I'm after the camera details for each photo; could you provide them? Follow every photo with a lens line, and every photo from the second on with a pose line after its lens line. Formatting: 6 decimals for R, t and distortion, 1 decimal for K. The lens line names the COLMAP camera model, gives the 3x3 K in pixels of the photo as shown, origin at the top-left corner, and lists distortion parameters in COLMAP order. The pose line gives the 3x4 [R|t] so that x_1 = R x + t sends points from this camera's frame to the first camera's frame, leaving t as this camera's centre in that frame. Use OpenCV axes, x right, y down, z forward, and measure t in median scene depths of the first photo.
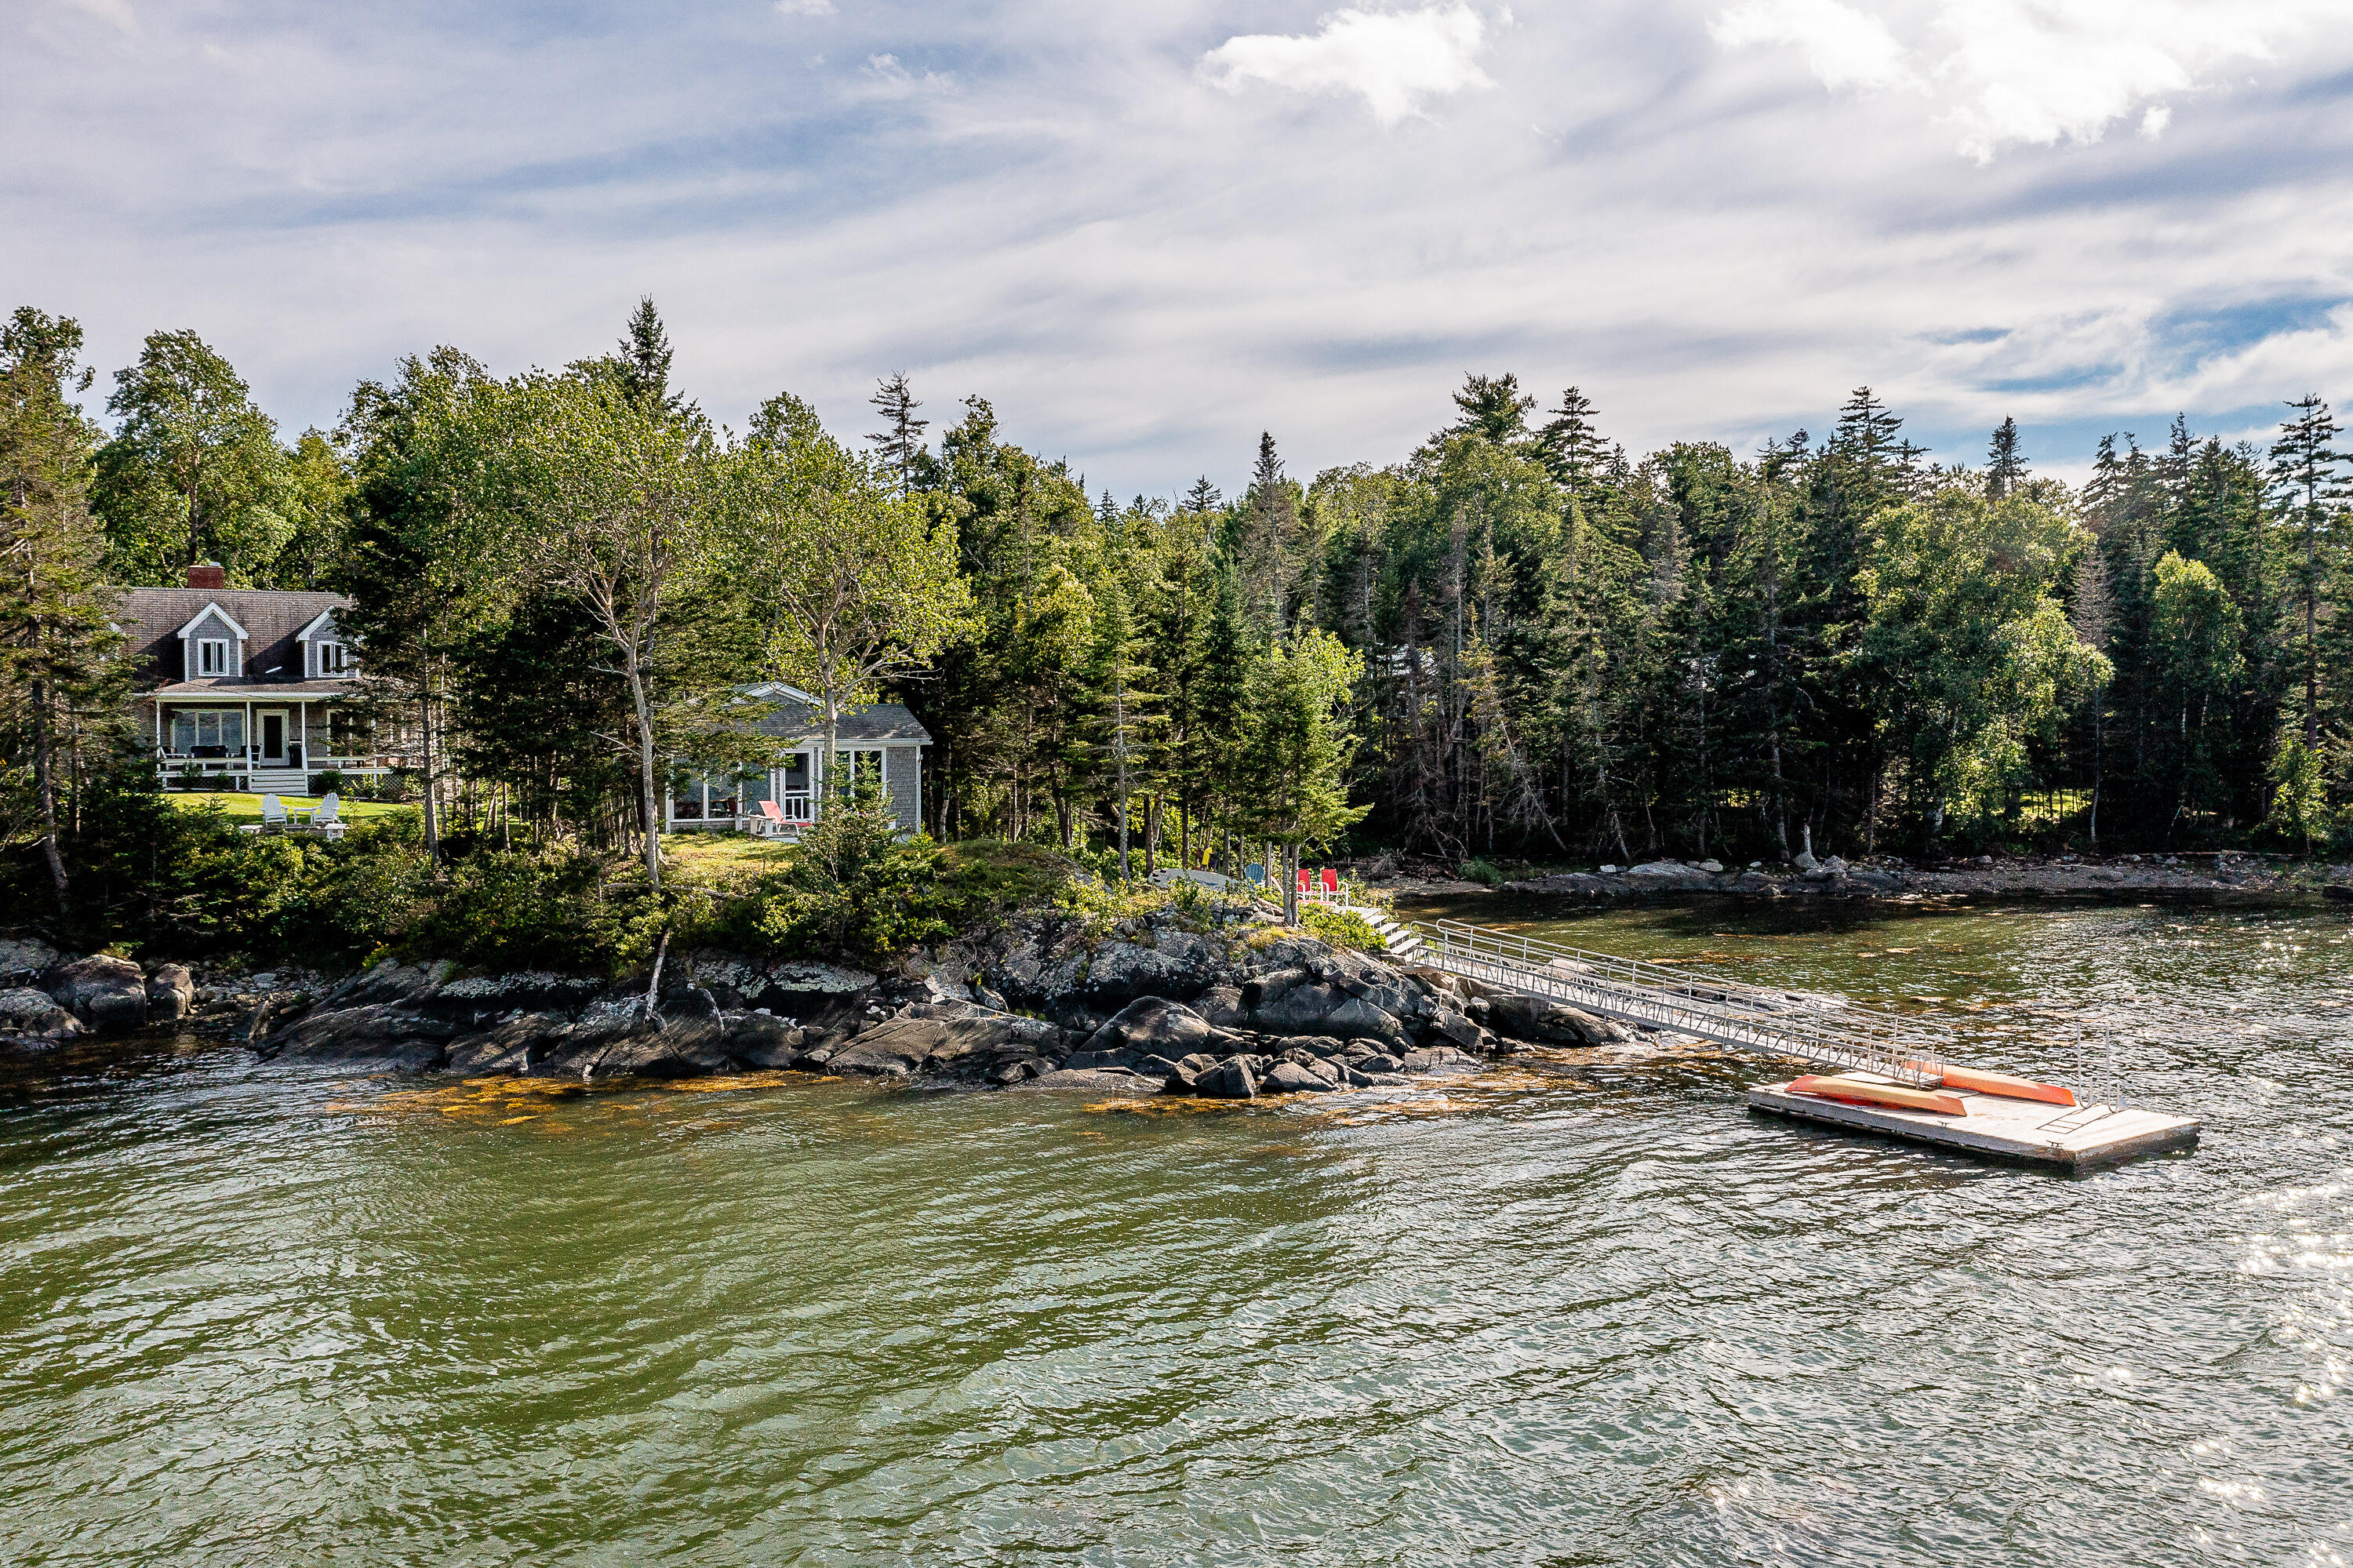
lens RADIAL K [[1903.0, 0, 1177.7], [0, 1903.0, 812.3], [0, 0, 1]] dist [0.067536, -0.112499]
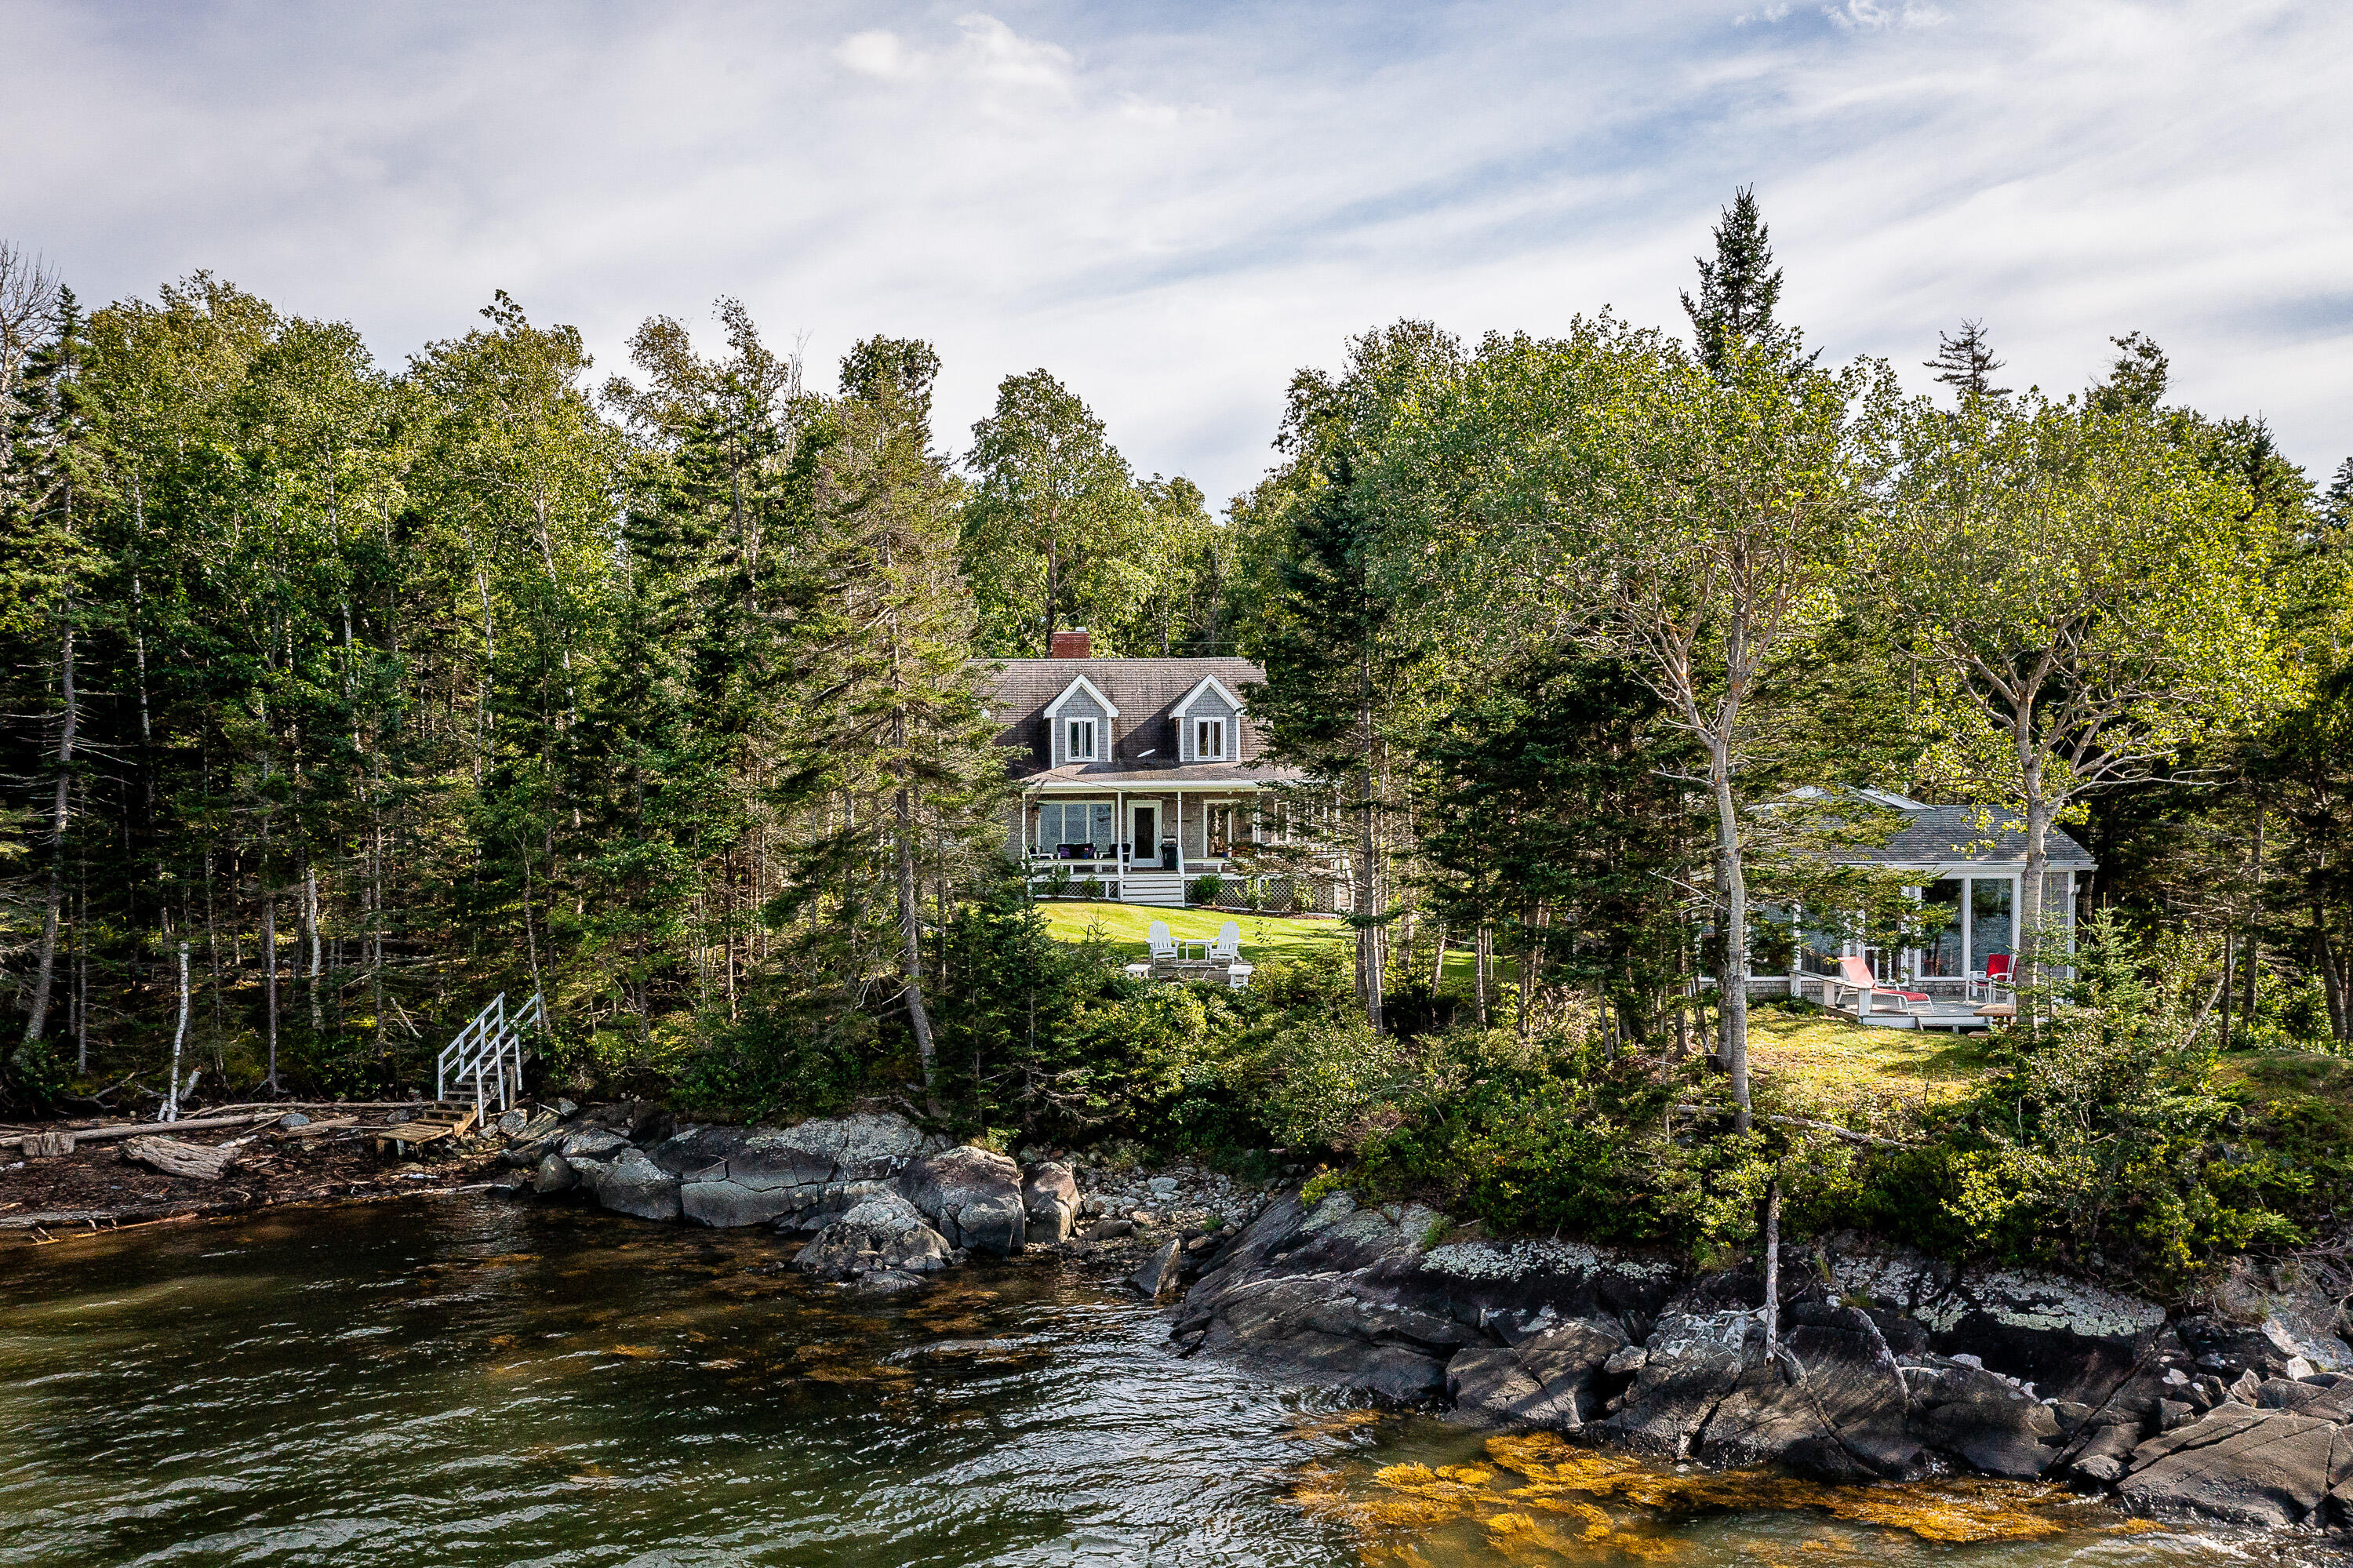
lens RADIAL K [[1874.8, 0, 1176.5], [0, 1874.8, 784.0], [0, 0, 1]] dist [-0.016528, 0.000597]
pose [[0.925970, -0.003949, -0.377577, -0.207010], [-0.009212, 0.999411, -0.033044, -0.046796], [0.377485, 0.034076, 0.925389, 0.344046]]
